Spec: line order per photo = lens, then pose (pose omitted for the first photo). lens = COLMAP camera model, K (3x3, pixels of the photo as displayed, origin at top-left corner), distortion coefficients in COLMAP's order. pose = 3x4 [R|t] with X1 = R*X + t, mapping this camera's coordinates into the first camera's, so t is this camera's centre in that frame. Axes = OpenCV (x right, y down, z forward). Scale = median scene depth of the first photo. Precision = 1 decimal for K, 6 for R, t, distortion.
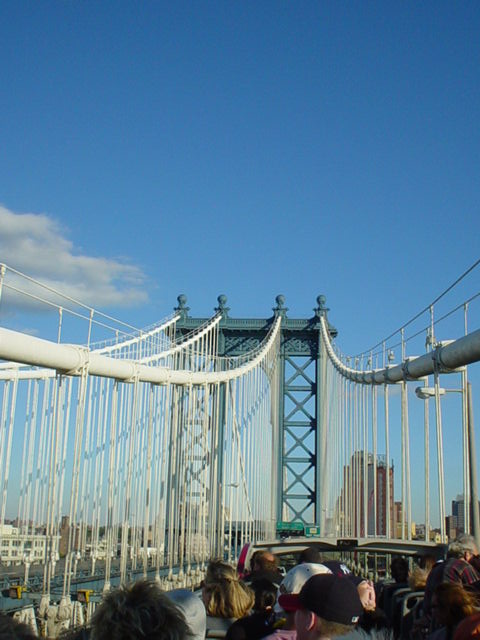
lens RADIAL K [[630.1, 0, 240.0], [0, 630.1, 320.0], [0, 0, 1]] dist [-0.095246, 0.021178]
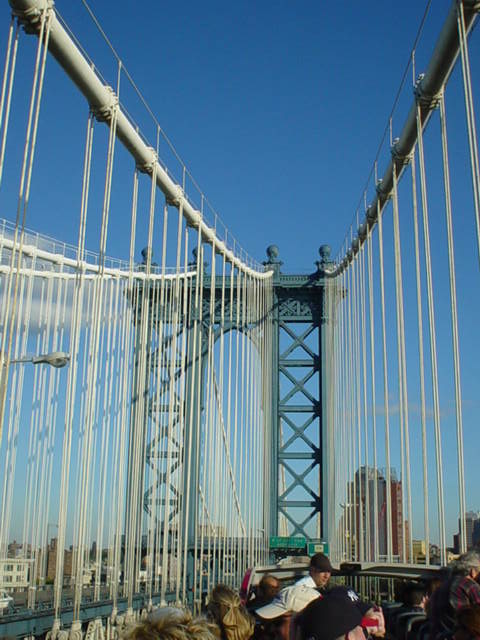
lens RADIAL K [[630.1, 0, 240.0], [0, 630.1, 320.0], [0, 0, 1]] dist [-0.095246, 0.021178]
pose [[0.999963, -0.008132, 0.002824, 0.020833], [0.008230, 0.999298, -0.036557, 0.083174], [-0.002525, 0.036578, 0.999328, 0.223922]]
